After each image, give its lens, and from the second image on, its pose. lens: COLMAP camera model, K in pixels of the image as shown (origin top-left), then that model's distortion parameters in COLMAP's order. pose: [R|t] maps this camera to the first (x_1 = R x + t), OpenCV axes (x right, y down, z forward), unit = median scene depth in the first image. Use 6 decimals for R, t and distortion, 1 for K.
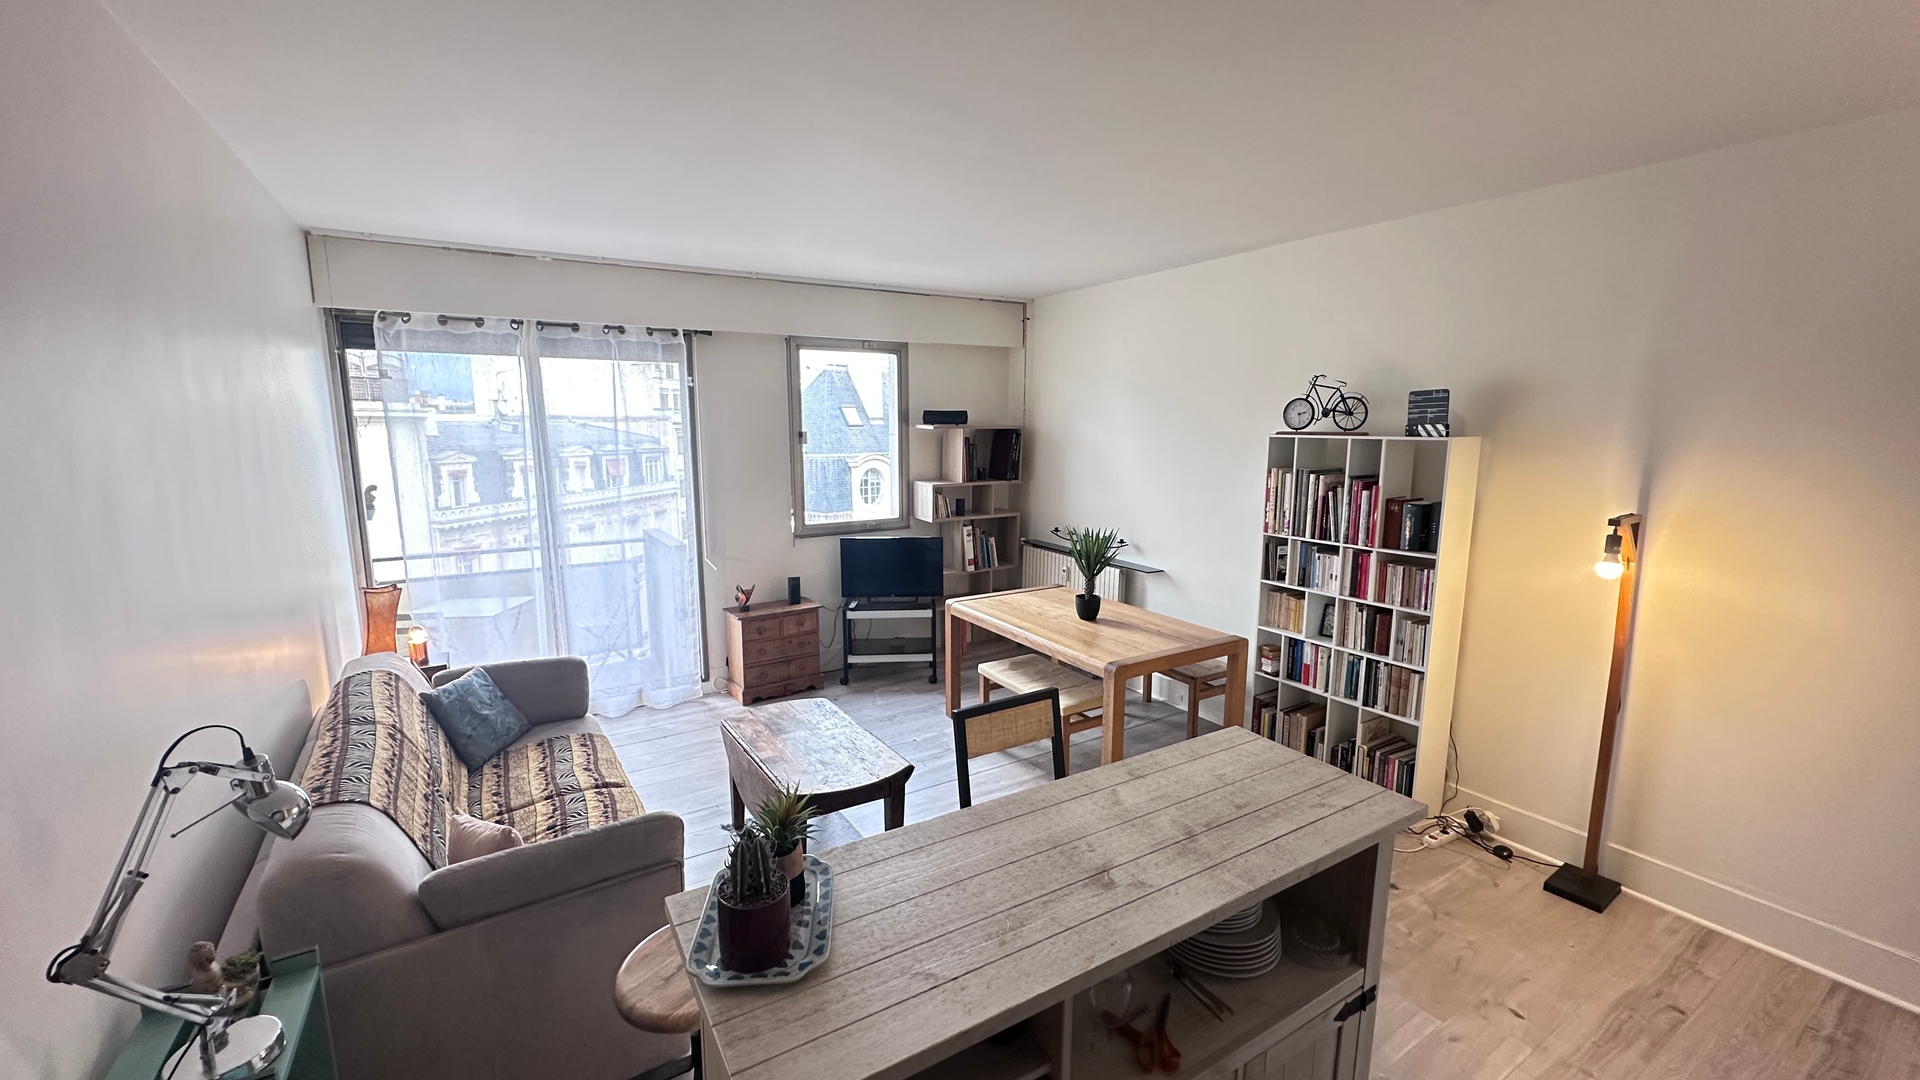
lens RADIAL K [[759.0, 0, 958.0], [0, 759.0, 541.2], [0, 0, 1]] dist [-0.000547, 0.000059]
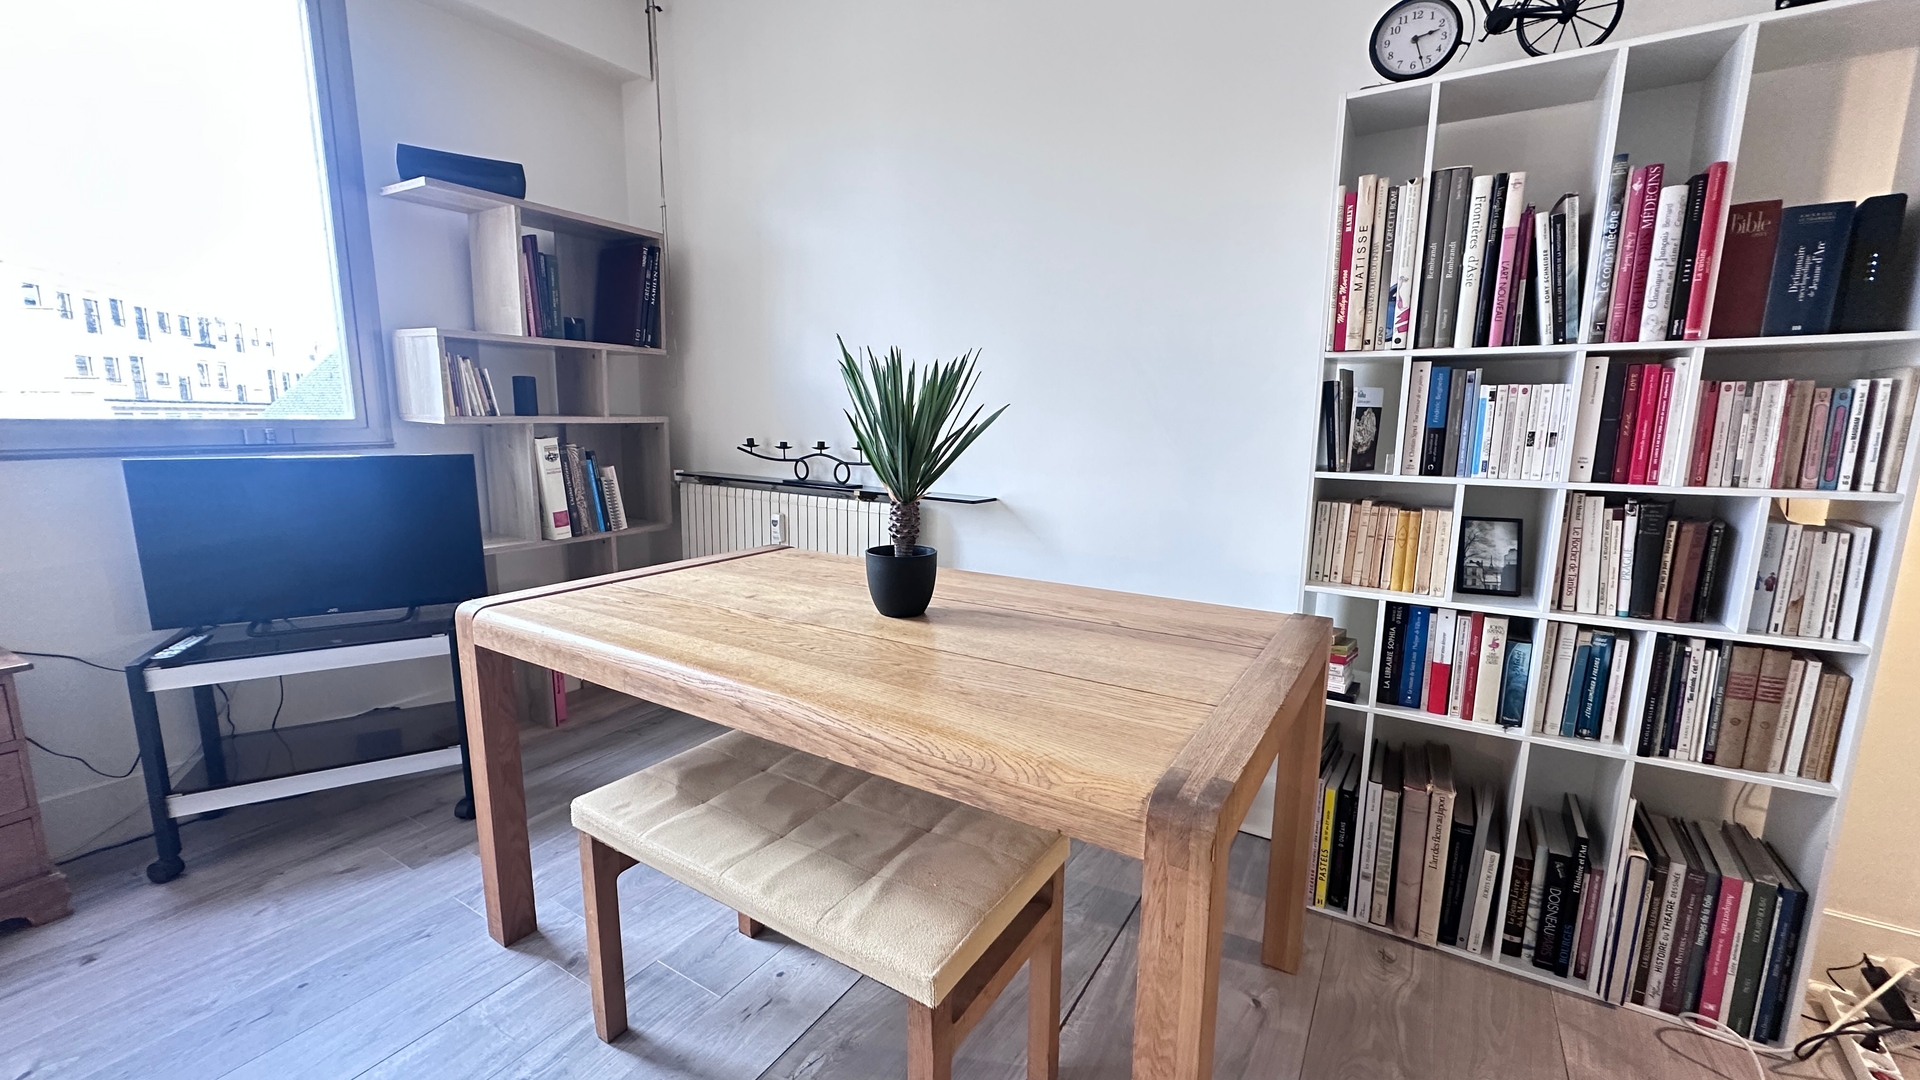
lens RADIAL K [[759.0, 0, 956.1], [0, 759.0, 540.7], [0, 0, 1]] dist [-0.000547, 0.000059]
pose [[0.896585, -0.065136, 0.438055, 0.033283], [0.062659, 0.997832, 0.020124, 0.052880], [-0.438416, 0.009405, 0.898723, 0.562528]]
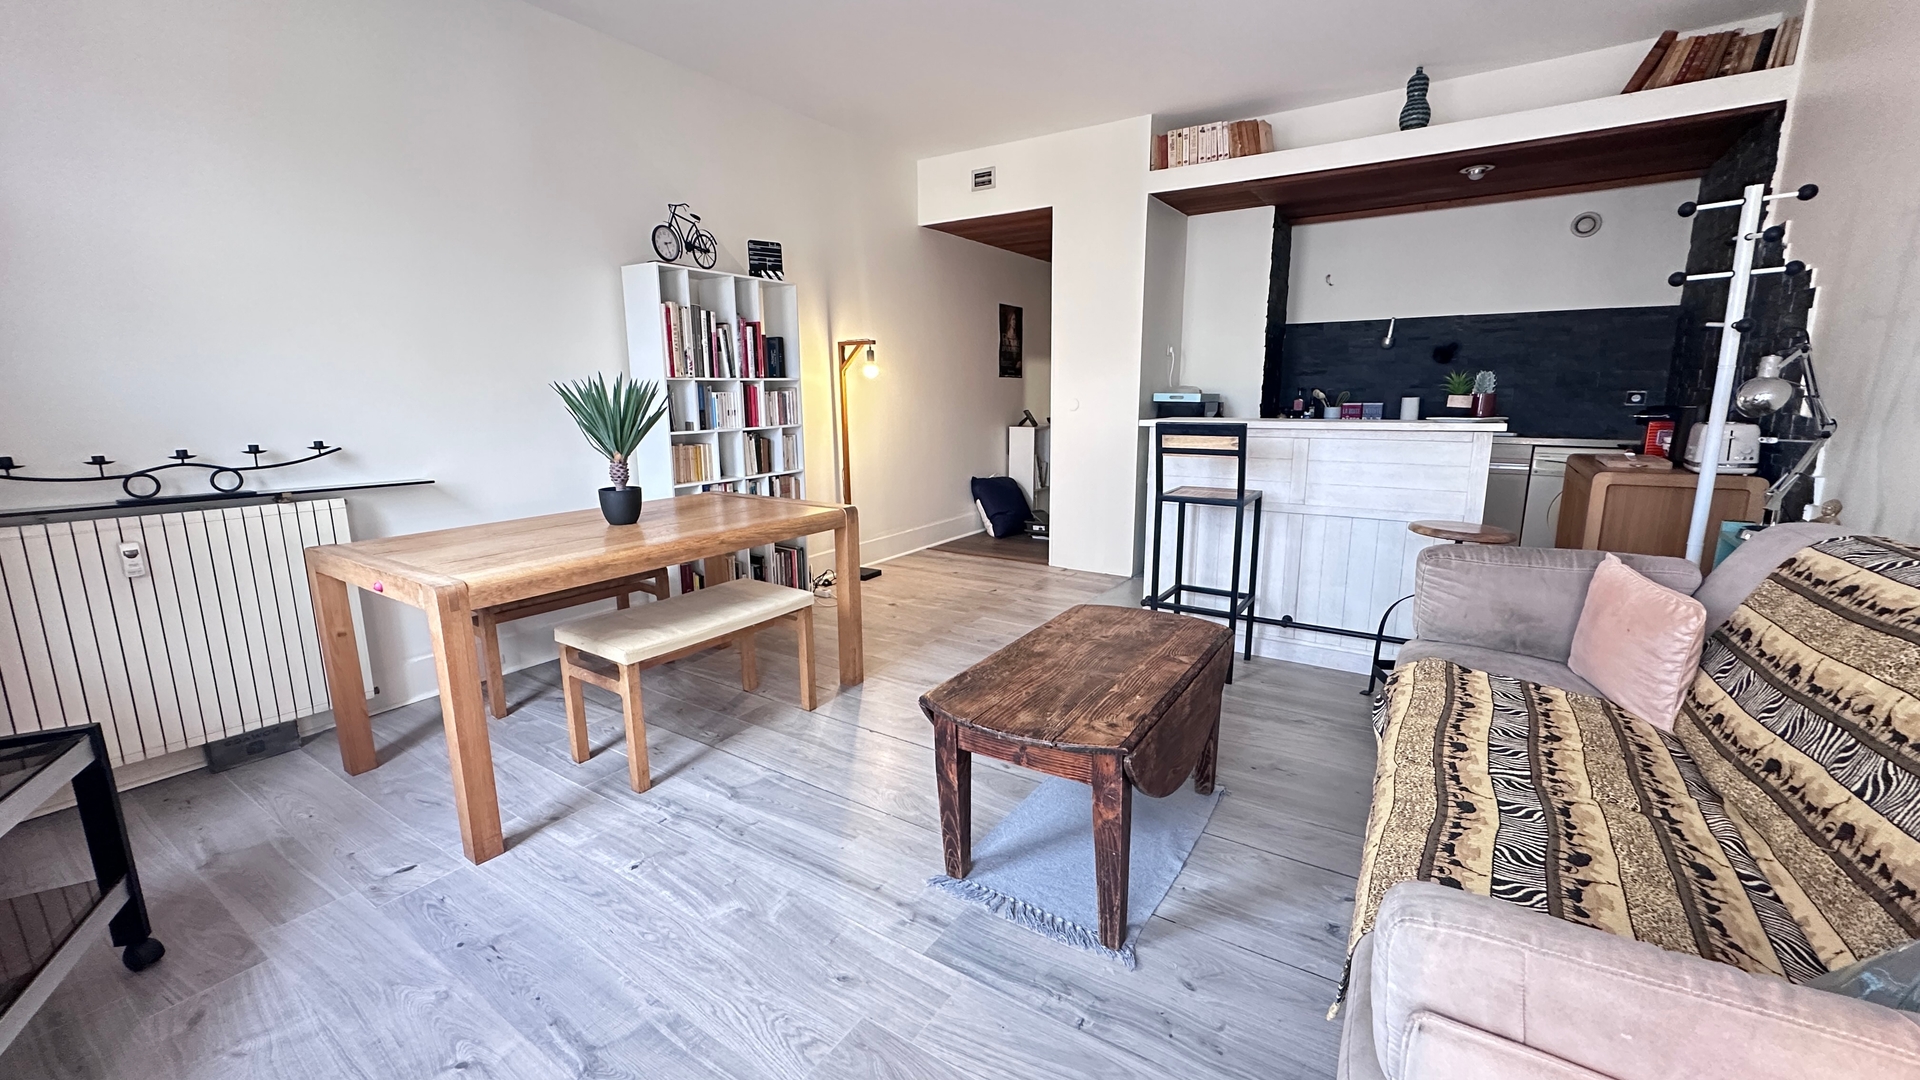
lens RADIAL K [[759.0, 0, 960.0], [0, 759.0, 539.3], [0, 0, 1]] dist [-0.000547, 0.000059]
pose [[-0.417224, -0.174265, 0.891939, -0.437349], [0.151007, 0.954507, 0.257127, -0.005554], [-0.896170, 0.241969, -0.371928, 0.829697]]
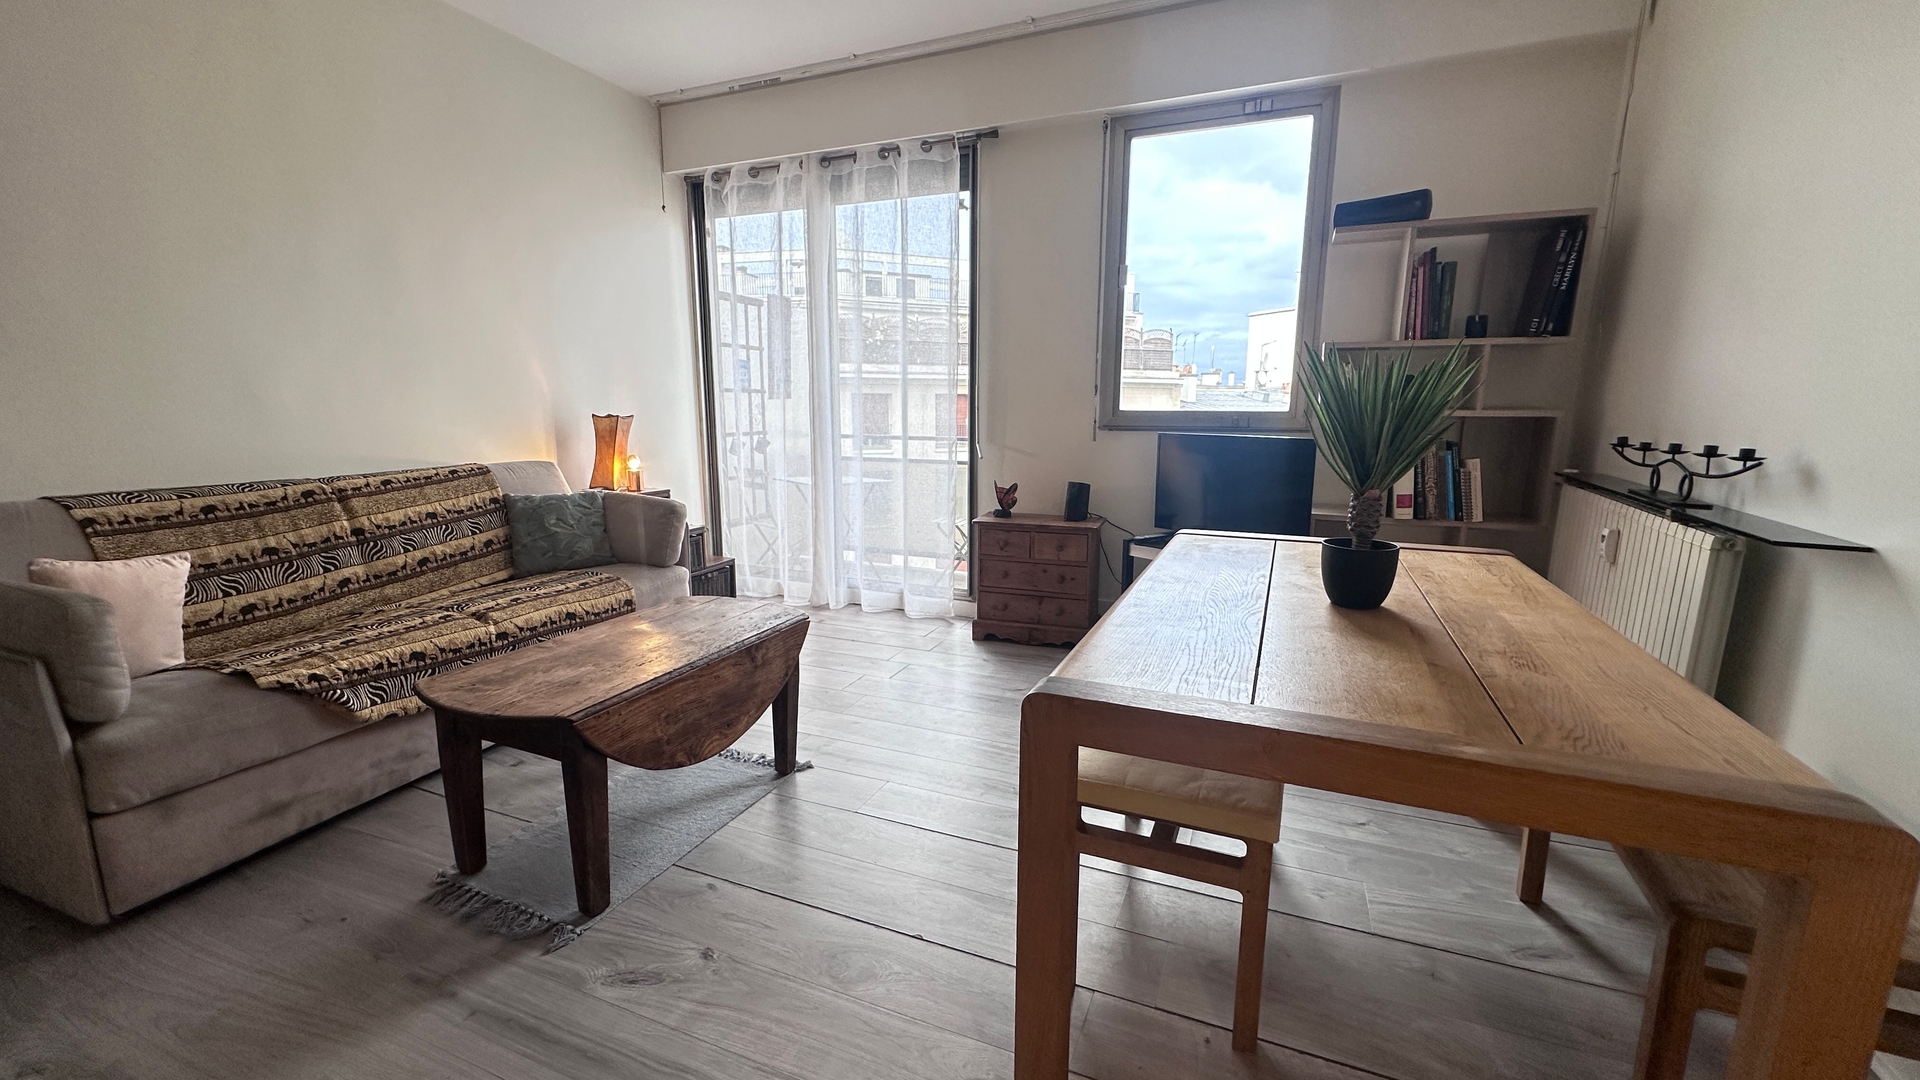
lens RADIAL K [[759.0, 0, 960.6], [0, 759.0, 539.0], [0, 0, 1]] dist [-0.000547, 0.000059]
pose [[0.579352, 0.147307, -0.801655, 0.292911], [-0.129926, 0.987648, 0.087587, 0.053479], [0.804655, 0.053412, 0.591335, 0.530320]]
